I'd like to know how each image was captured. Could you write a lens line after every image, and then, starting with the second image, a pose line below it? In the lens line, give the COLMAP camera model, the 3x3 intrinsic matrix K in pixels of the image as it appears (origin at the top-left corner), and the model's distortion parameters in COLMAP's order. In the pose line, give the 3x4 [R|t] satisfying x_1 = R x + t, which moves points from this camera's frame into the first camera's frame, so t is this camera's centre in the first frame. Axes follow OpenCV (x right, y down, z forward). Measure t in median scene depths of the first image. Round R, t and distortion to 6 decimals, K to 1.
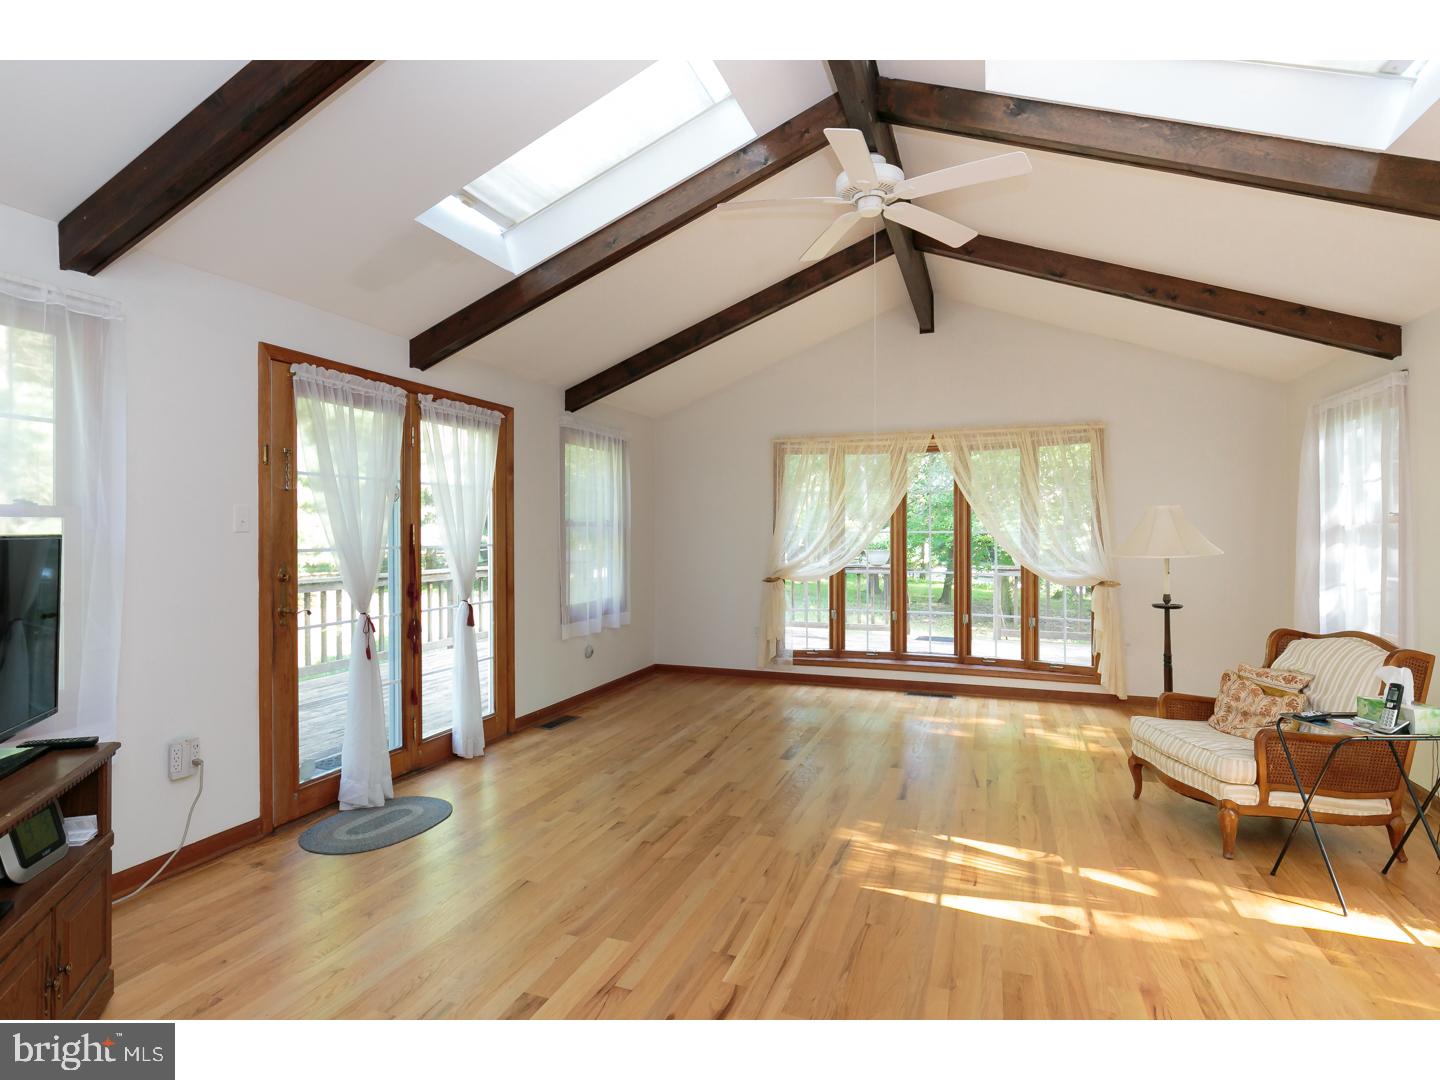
lens RADIAL K [[763.2, 0, 698.4], [0, 763.2, 529.6], [0, 0, 1]] dist [-0.002074, -0.000248]
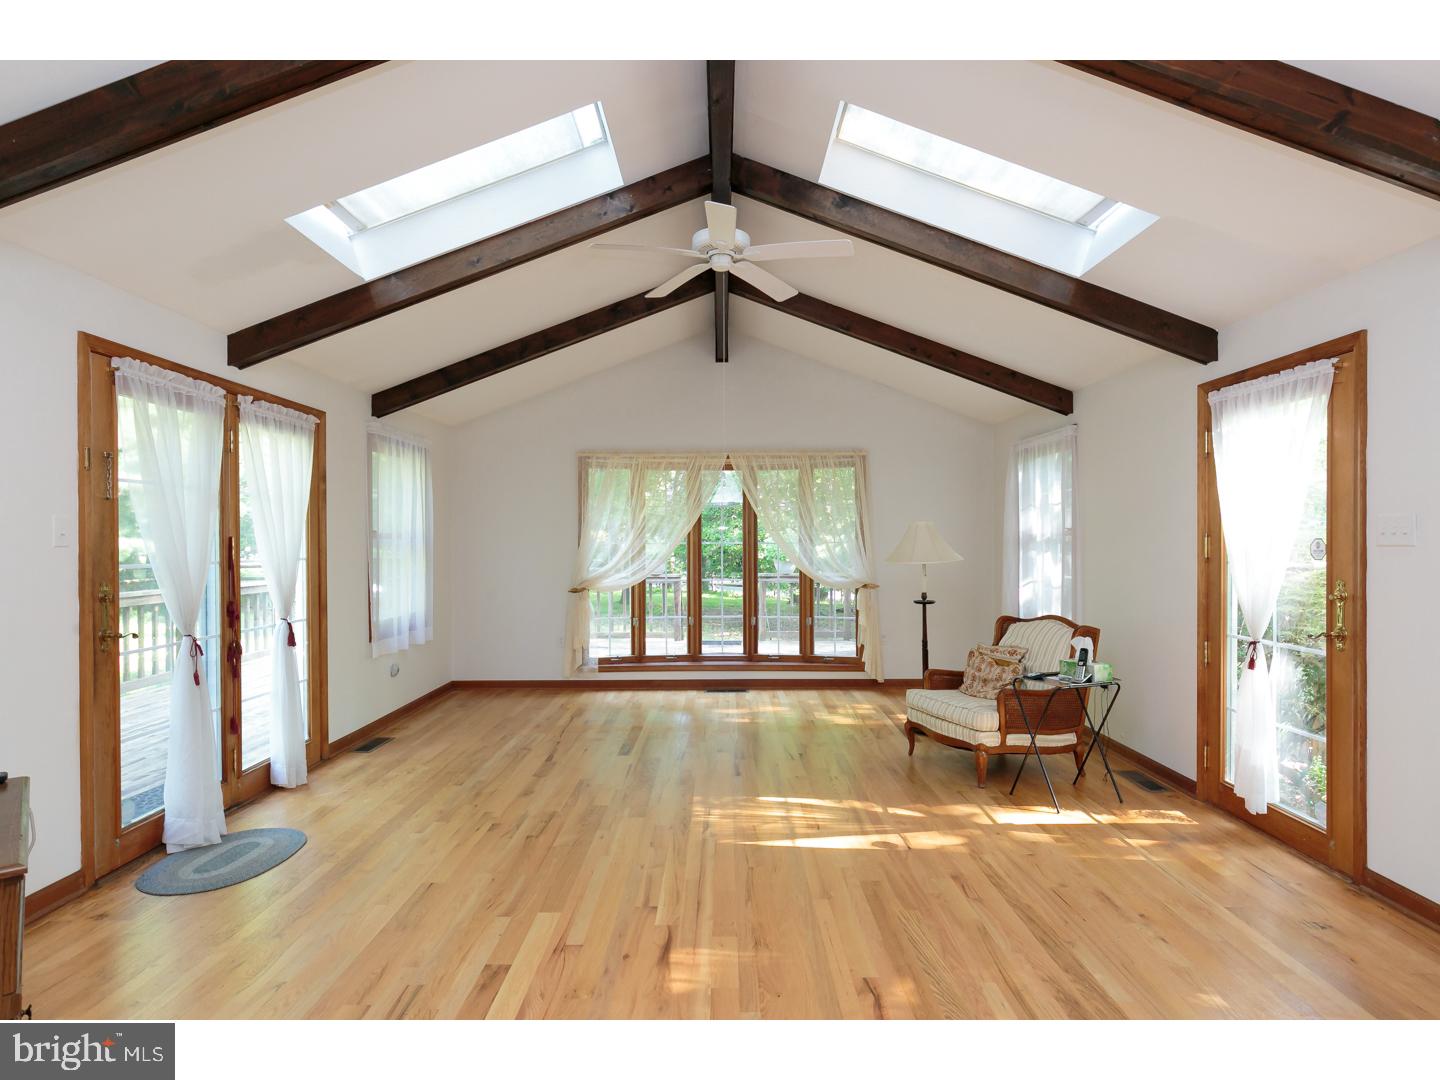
lens RADIAL K [[793.2, 0, 720.0], [0, 793.2, 540.0], [0, 0, 1]] dist [0.001781, -0.000335]
pose [[0.934126, -0.001984, 0.356939, -0.177532], [0.002027, 0.999998, 0.000255, -0.002483], [-0.356938, 0.000485, 0.934128, -0.104753]]
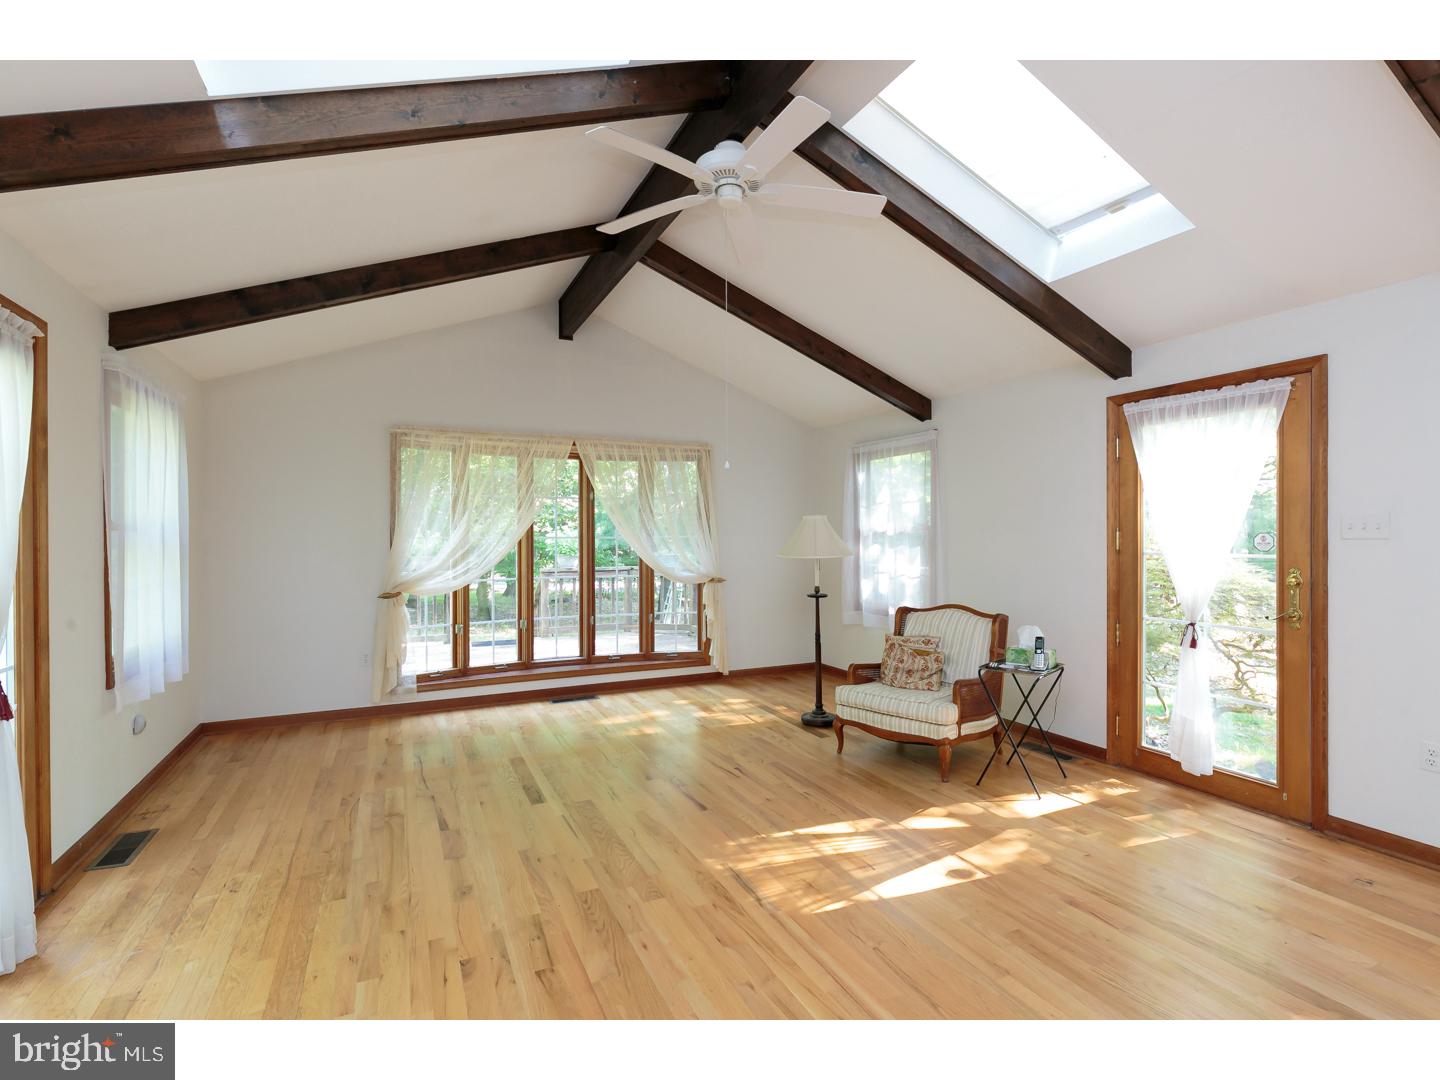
lens RADIAL K [[691.7, 0, 732.2], [0, 691.7, 533.3], [0, 0, 1]] dist [-0.001508, -0.000936]
pose [[0.680142, 0.000694, 0.733080, -0.349049], [0.000954, 0.999998, -0.001832, -0.000958], [-0.733080, 0.001946, 0.680140, 0.352295]]
